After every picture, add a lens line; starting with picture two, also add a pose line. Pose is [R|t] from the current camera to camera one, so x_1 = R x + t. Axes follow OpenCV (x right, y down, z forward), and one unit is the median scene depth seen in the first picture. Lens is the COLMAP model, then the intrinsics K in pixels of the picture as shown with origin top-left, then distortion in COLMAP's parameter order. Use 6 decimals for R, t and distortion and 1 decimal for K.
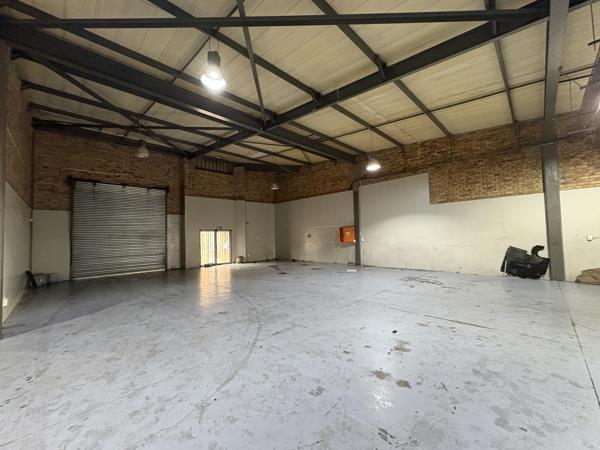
lens RADIAL K [[238.9, 0, 300.0], [0, 238.9, 225.0], [0, 0, 1]] dist [0.000436, 0.000025]
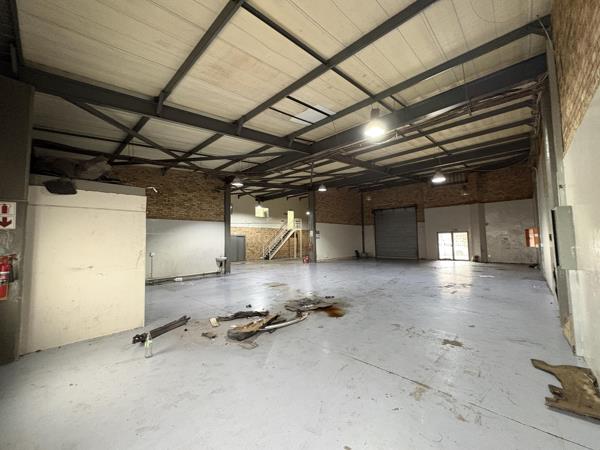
lens RADIAL K [[238.9, 0, 300.0], [0, 238.9, 225.0], [0, 0, 1]] dist [0.000436, 0.000025]
pose [[0.040572, -0.040518, -0.998355, 0.945575], [0.055889, 0.997705, -0.038220, -0.012413], [0.997612, -0.054247, 0.042743, 0.186261]]
